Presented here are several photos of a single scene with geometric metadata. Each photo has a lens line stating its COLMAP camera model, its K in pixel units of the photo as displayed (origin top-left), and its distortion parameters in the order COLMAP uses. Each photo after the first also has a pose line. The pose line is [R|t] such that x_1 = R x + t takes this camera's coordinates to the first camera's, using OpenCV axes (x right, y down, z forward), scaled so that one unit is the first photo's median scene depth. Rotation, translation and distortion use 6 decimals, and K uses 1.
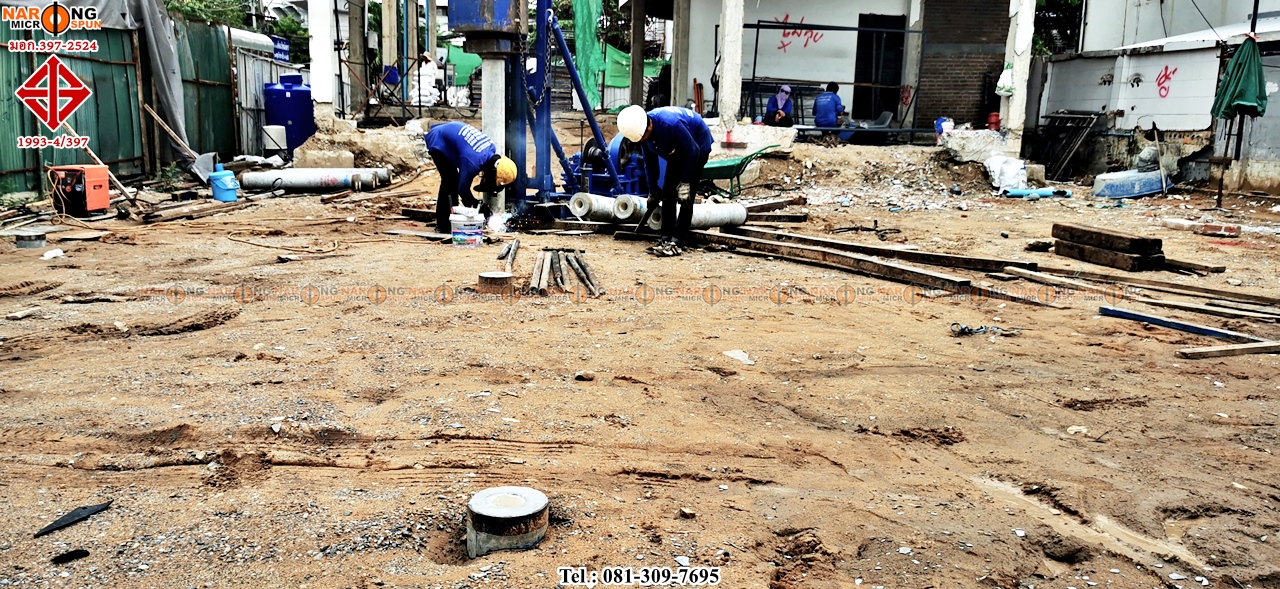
lens RADIAL K [[999.1, 0, 649.4], [0, 999.1, 296.7], [0, 0, 1]] dist [0.052535, -0.061348]
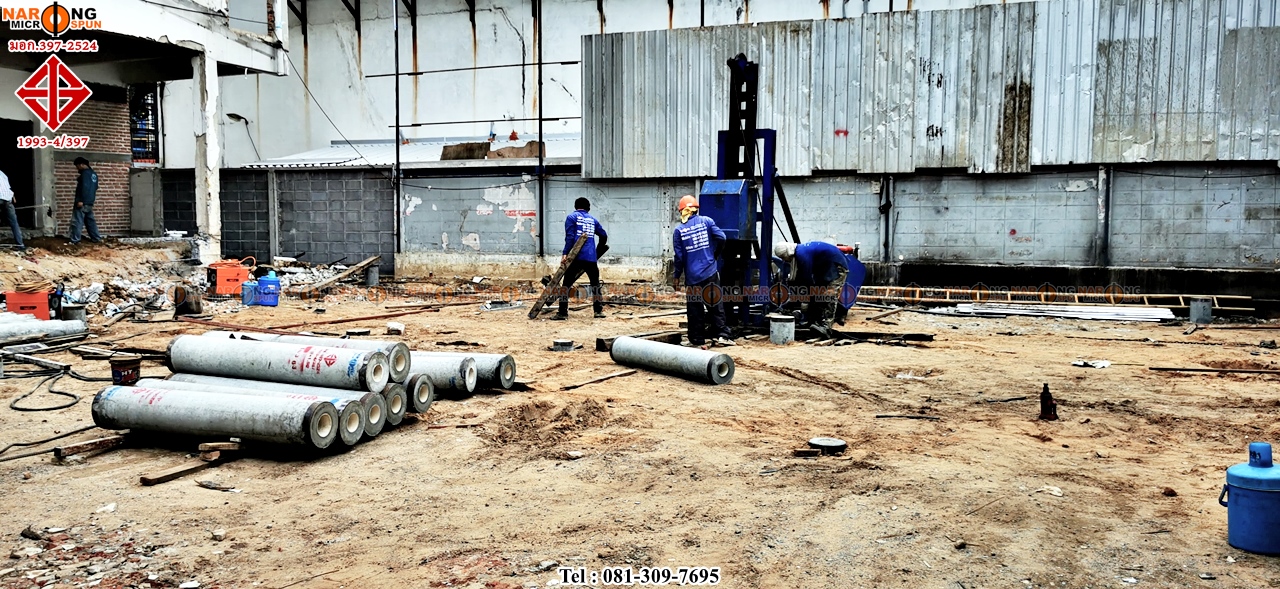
lens RADIAL K [[999.1, 0, 635.7], [0, 999.1, 284.8], [0, 0, 1]] dist [0.052535, -0.061348]
pose [[0.512136, -0.080709, 0.855104, -0.377040], [0.160527, 0.987027, -0.002981, -0.034464], [-0.843770, 0.138794, 0.518448, 0.032853]]
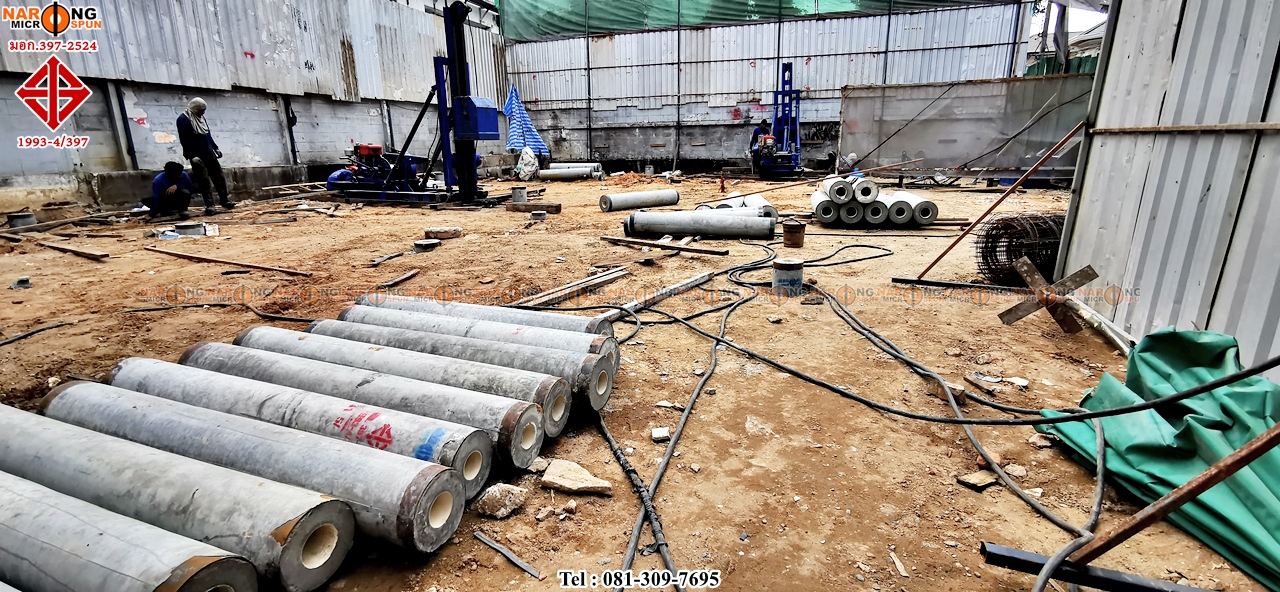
lens RADIAL K [[593.2, 0, 641.8], [0, 593.2, 290.6], [0, 0, 1]] dist [0.006752, 0.002343]
pose [[-0.908520, -0.109128, 0.403340, -0.139898], [0.068199, 0.913621, 0.400807, -0.152253], [-0.412239, 0.391649, -0.822600, 0.867728]]
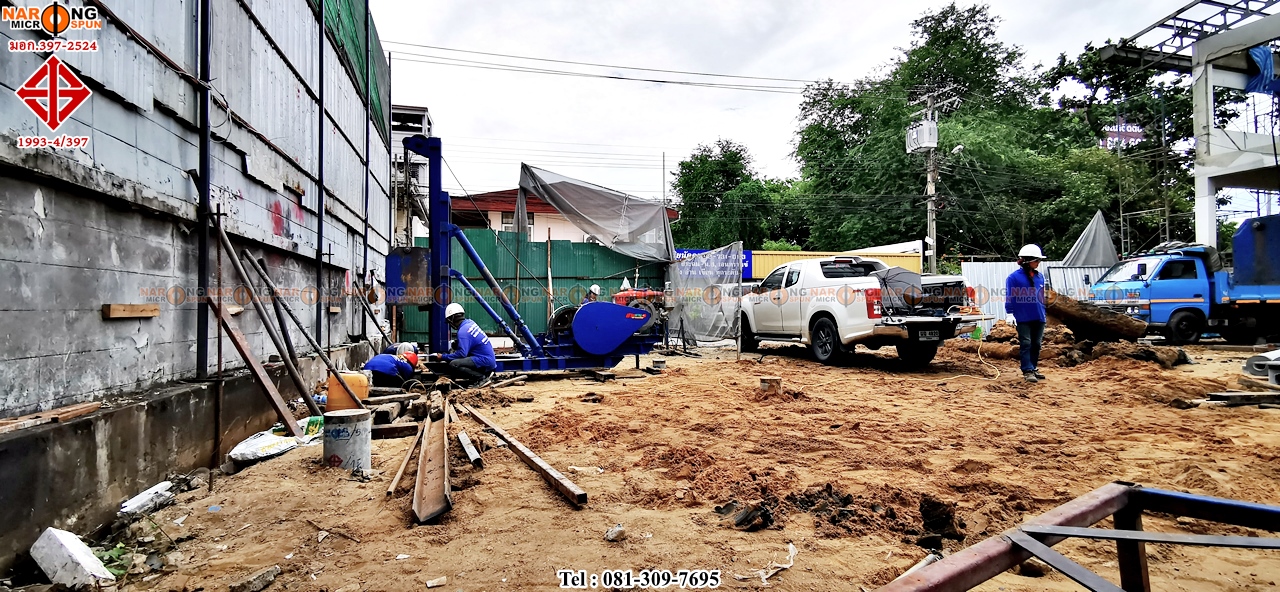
lens RADIAL K [[593.2, 0, 645.5], [0, 593.2, 296.6], [0, 0, 1]] dist [0.006752, 0.002343]
pose [[0.128953, -0.047818, -0.990497, 0.607735], [-0.158232, 0.985047, -0.068155, 0.052752], [0.978945, 0.165518, 0.119458, -0.147652]]
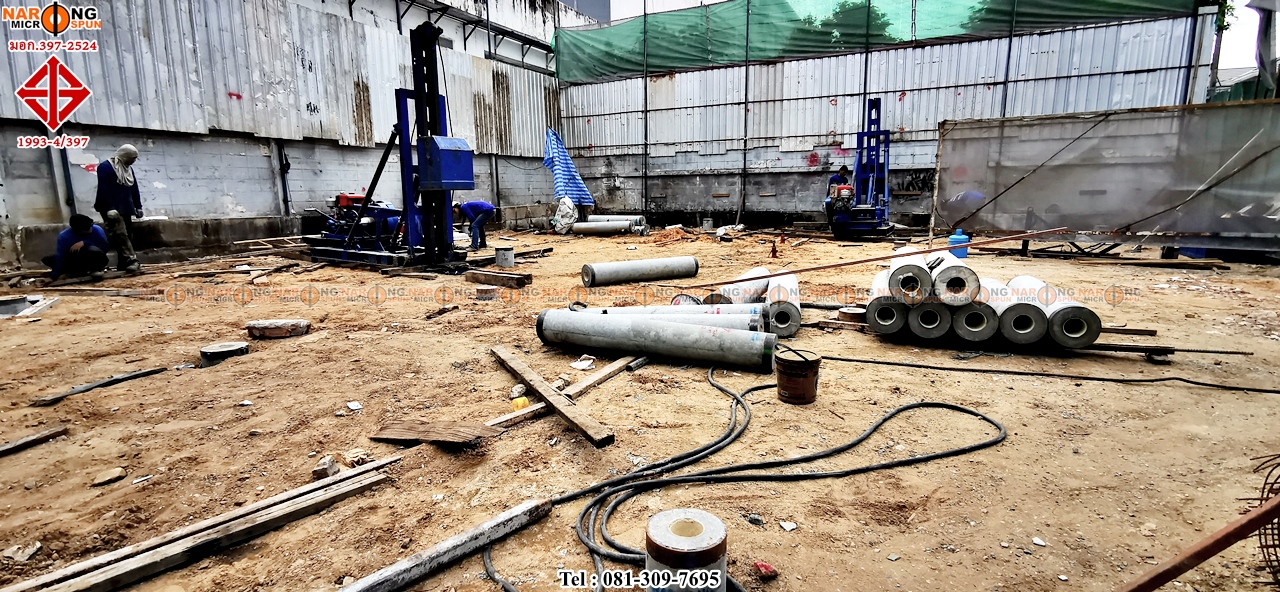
lens RADIAL K [[593.2, 0, 640.6], [0, 593.2, 292.0], [0, 0, 1]] dist [0.006752, 0.002343]
pose [[-0.825557, -0.107385, 0.554007, -0.134616], [0.090918, 0.943592, 0.318382, -0.121169], [-0.556946, 0.313212, -0.769226, 0.680284]]
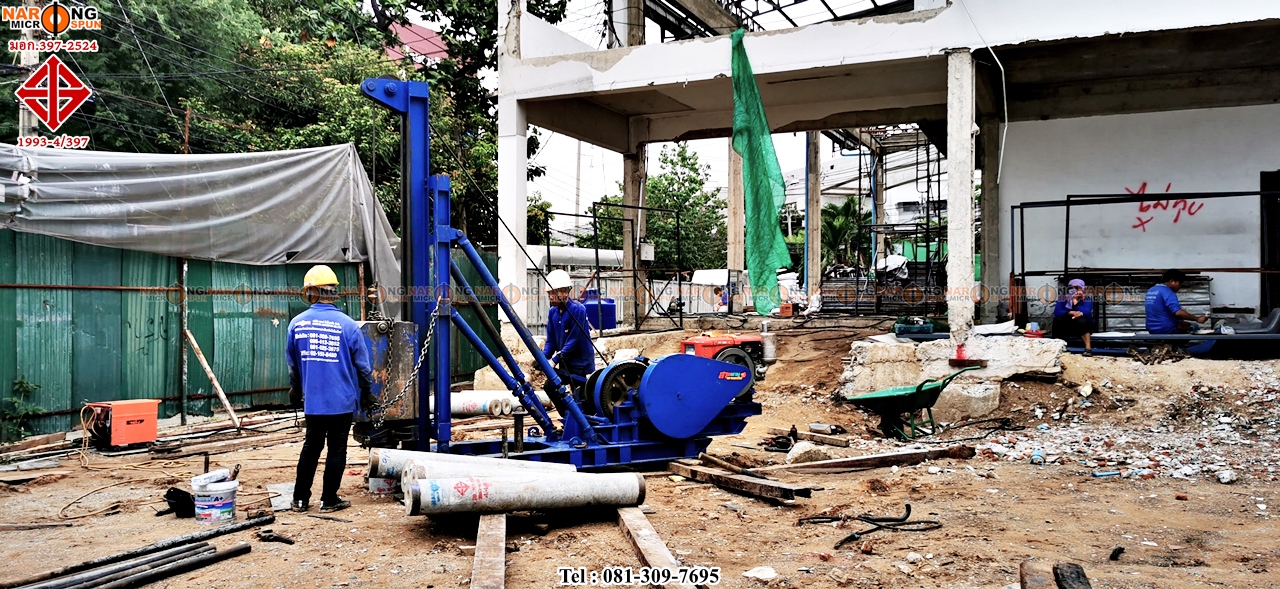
lens RADIAL K [[999.1, 0, 642.7], [0, 999.1, 285.8], [0, 0, 1]] dist [0.052535, -0.061348]
pose [[0.843747, -0.042812, -0.535031, 0.282584], [-0.065232, 0.981245, -0.181389, -0.057484], [0.532762, 0.187948, 0.825130, 0.249677]]
